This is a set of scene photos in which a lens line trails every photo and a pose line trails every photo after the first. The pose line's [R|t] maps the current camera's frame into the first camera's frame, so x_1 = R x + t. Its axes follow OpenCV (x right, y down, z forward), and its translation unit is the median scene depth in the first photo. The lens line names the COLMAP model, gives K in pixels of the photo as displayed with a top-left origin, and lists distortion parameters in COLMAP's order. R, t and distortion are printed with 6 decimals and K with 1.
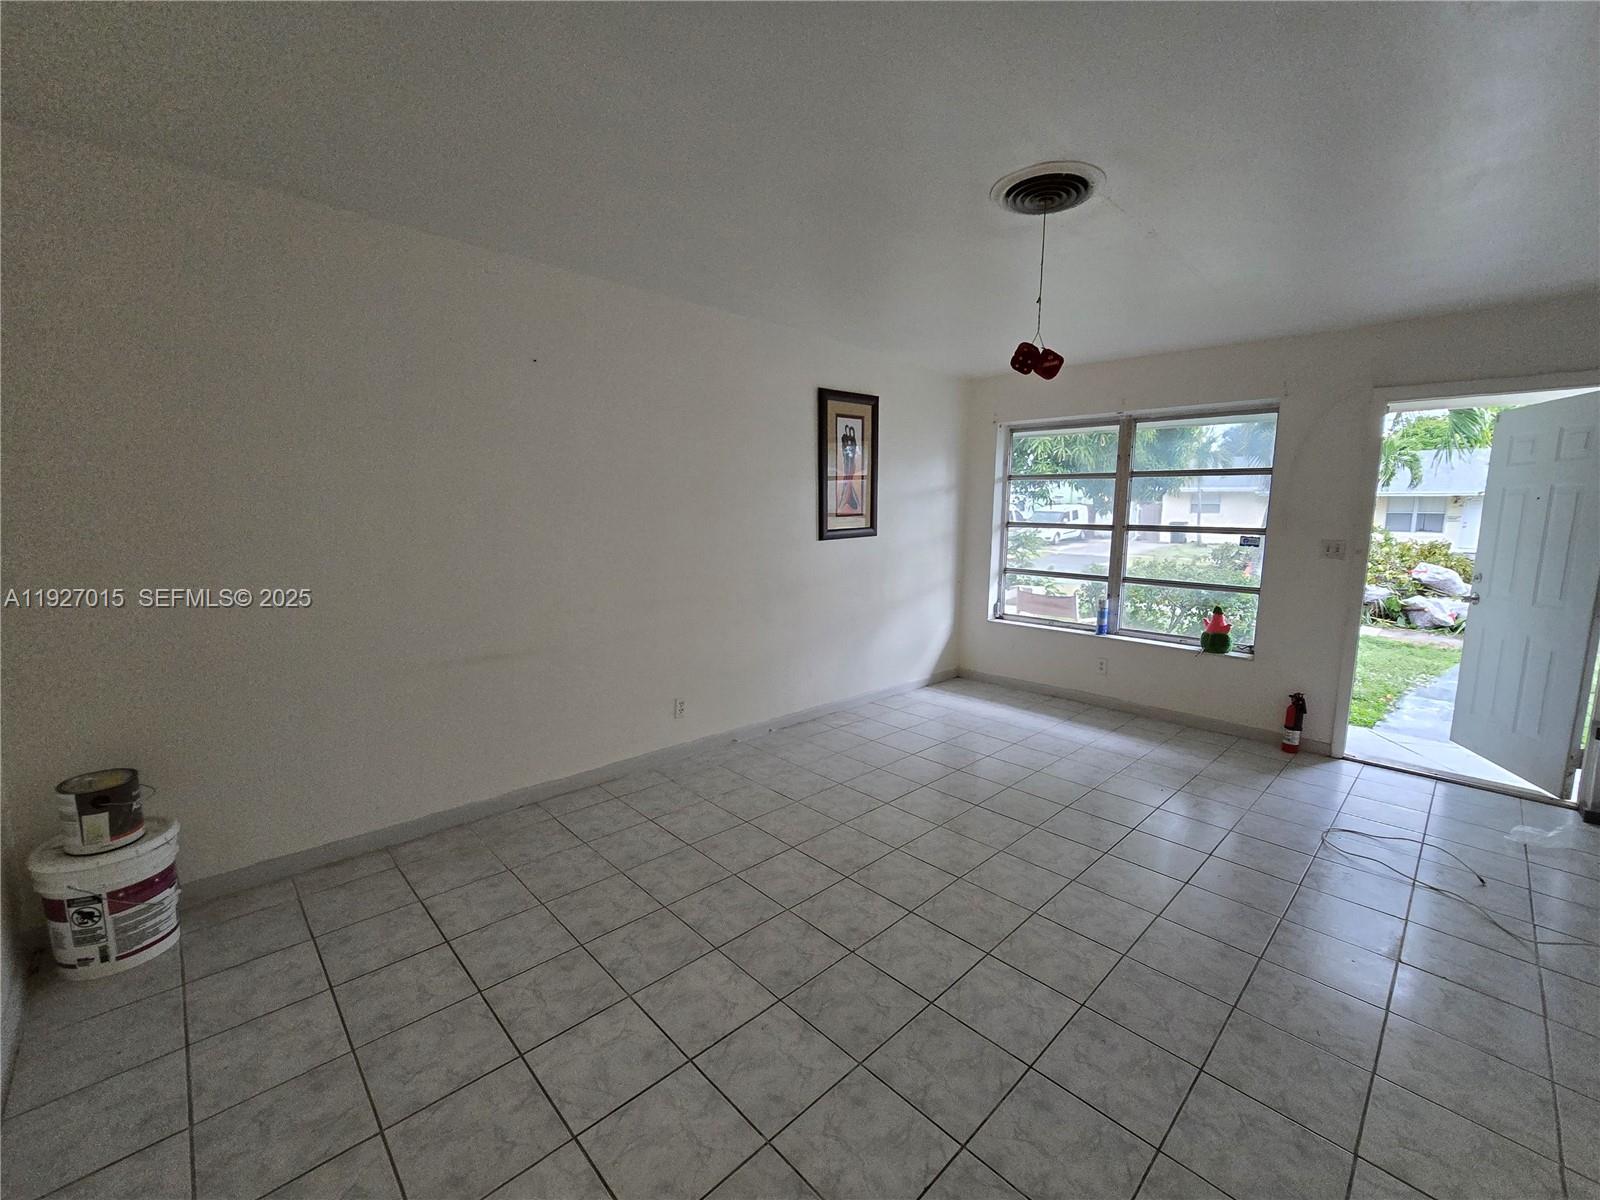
lens RADIAL K [[657.9, 0, 799.7], [0, 657.9, 605.4], [0, 0, 1]] dist [-0.003117, 0.001617]
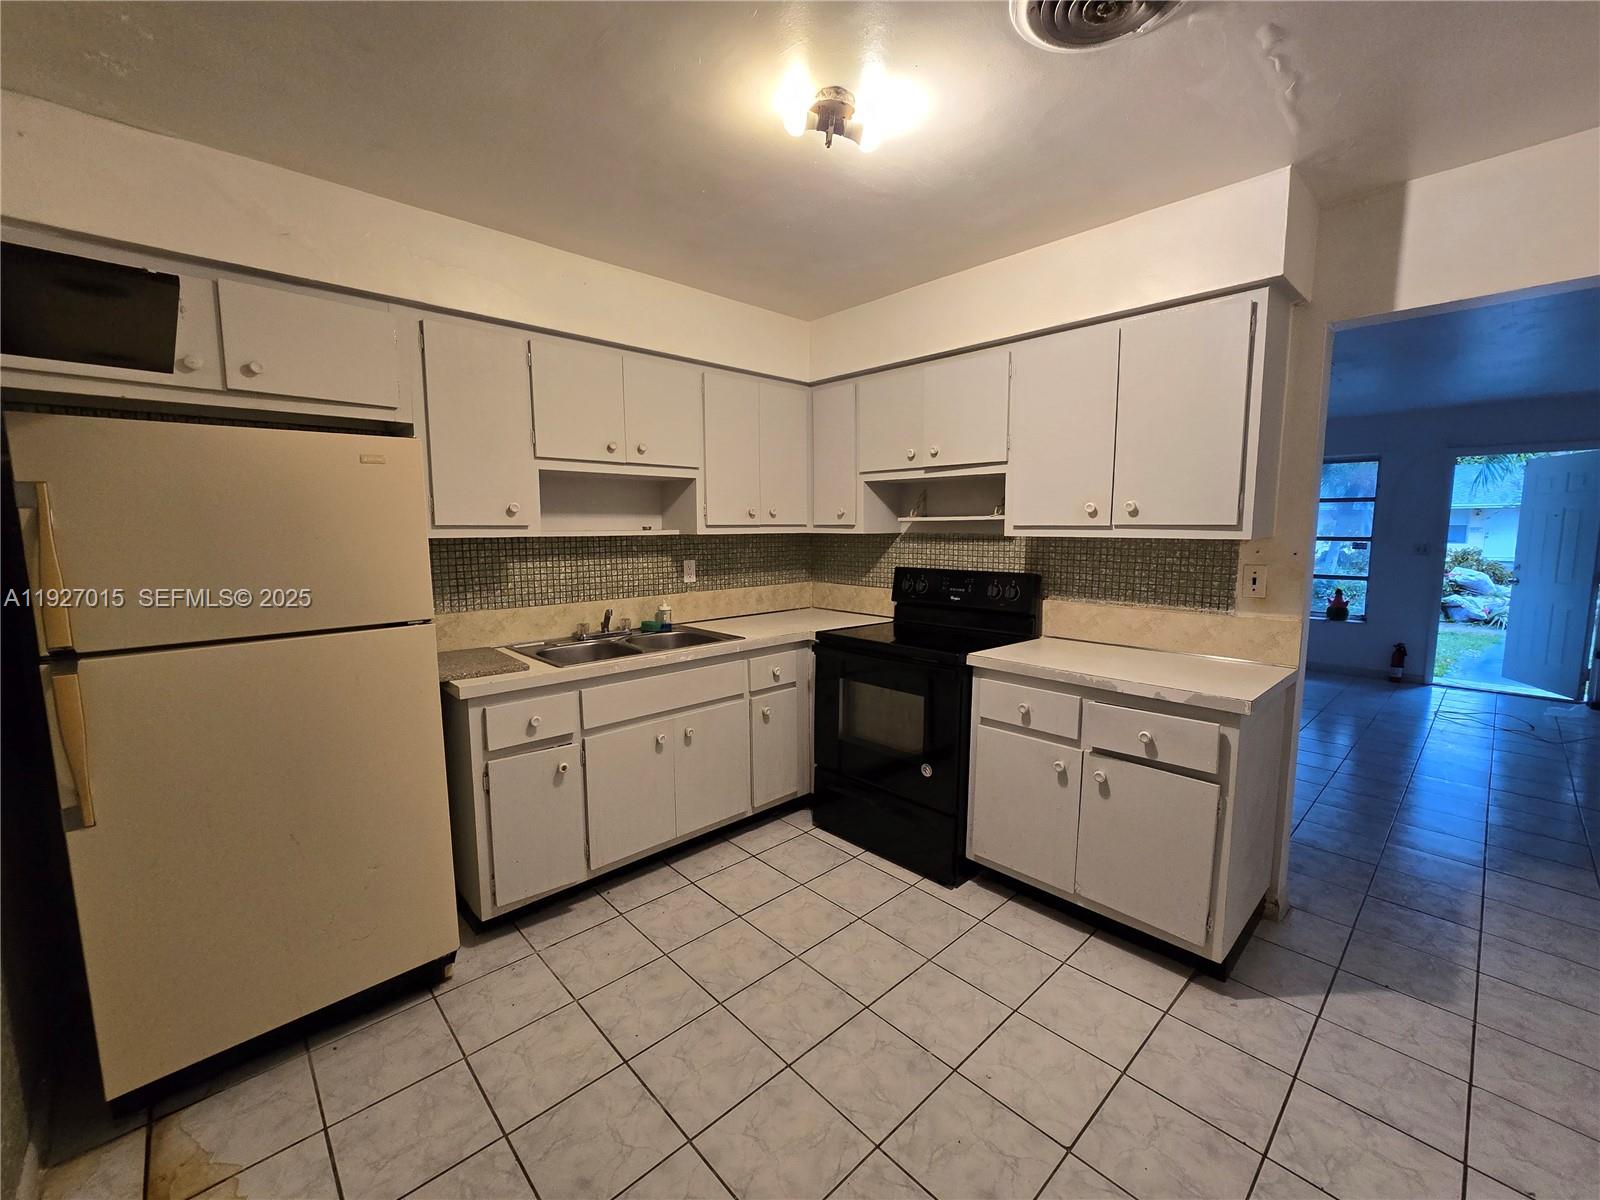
lens RADIAL K [[657.9, 0, 806.2], [0, 657.9, 601.2], [0, 0, 1]] dist [-0.003117, 0.001617]
pose [[0.999621, -0.025884, -0.009324, -0.434848], [0.025325, 0.998123, -0.055751, 0.062172], [0.010750, 0.055494, 0.998401, -0.392891]]
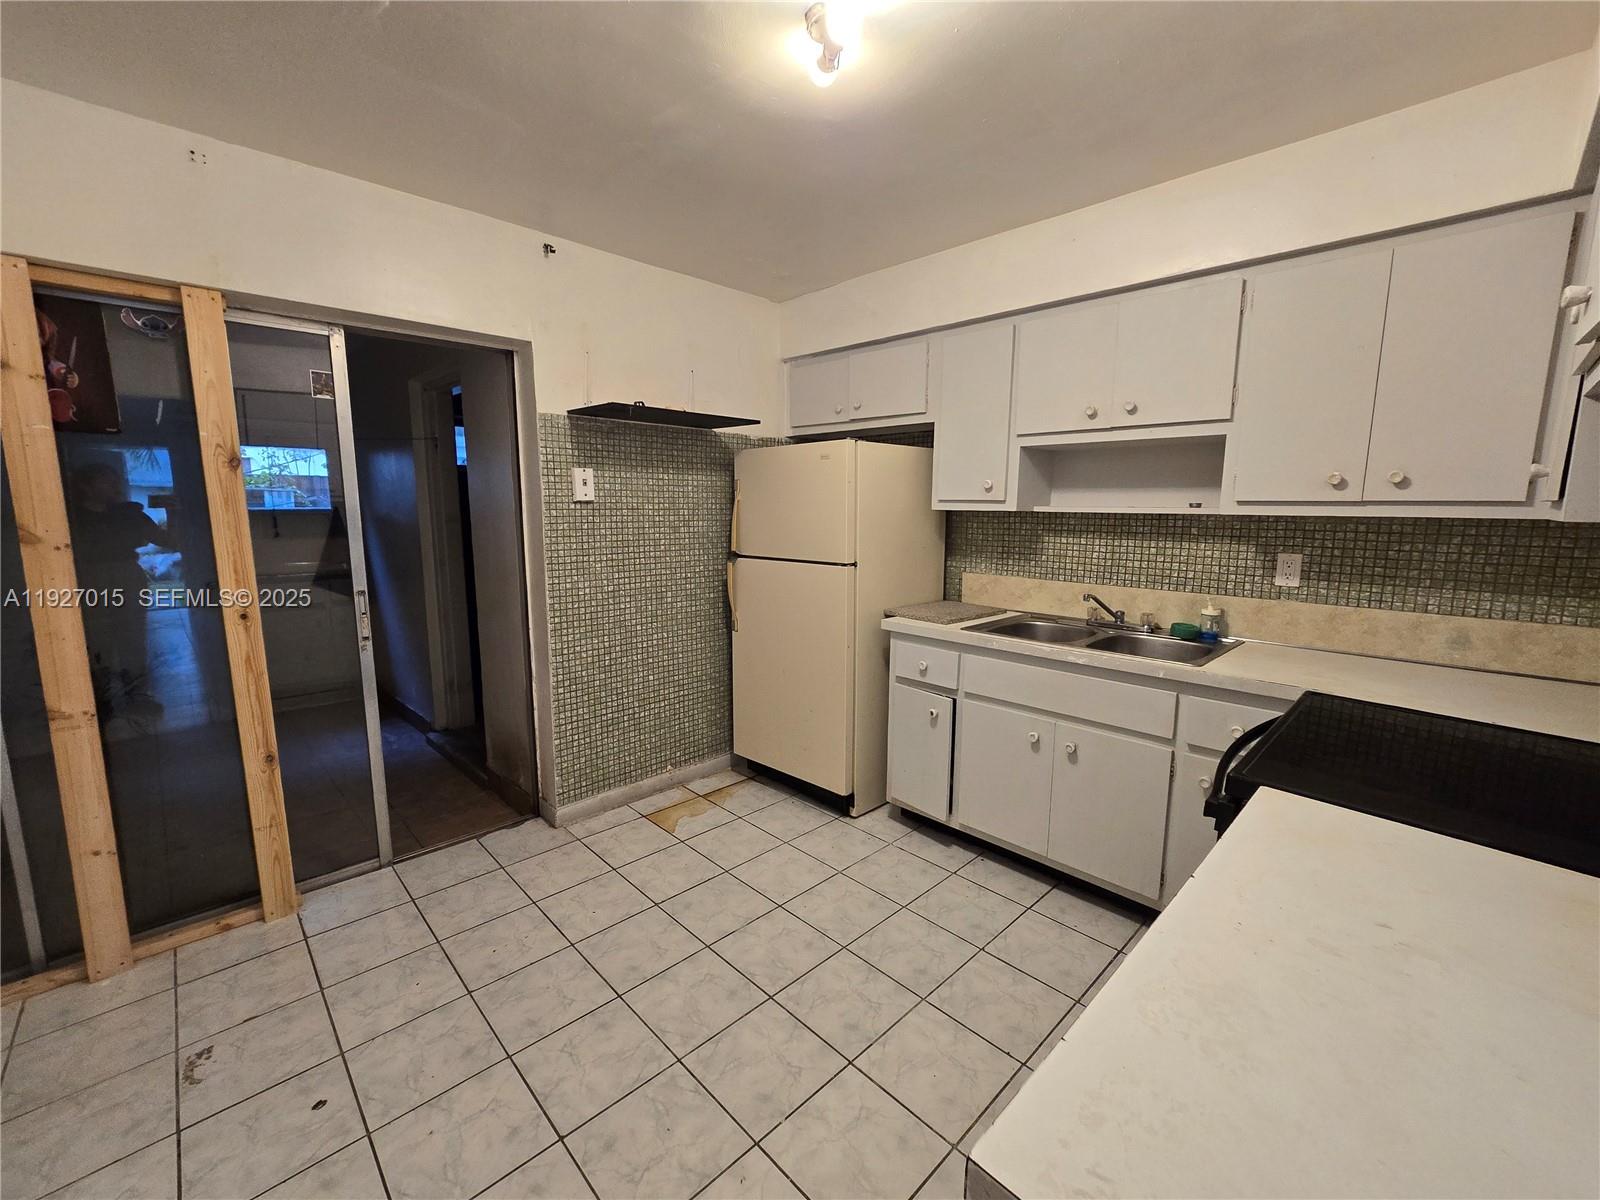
lens RADIAL K [[657.9, 0, 805.4], [0, 657.9, 597.9], [0, 0, 1]] dist [-0.003117, 0.001617]
pose [[0.008492, 0.122272, -0.992460, 3.074618], [-0.173923, 0.977549, 0.118947, -0.451454], [0.984723, 0.171601, 0.029568, 3.119215]]
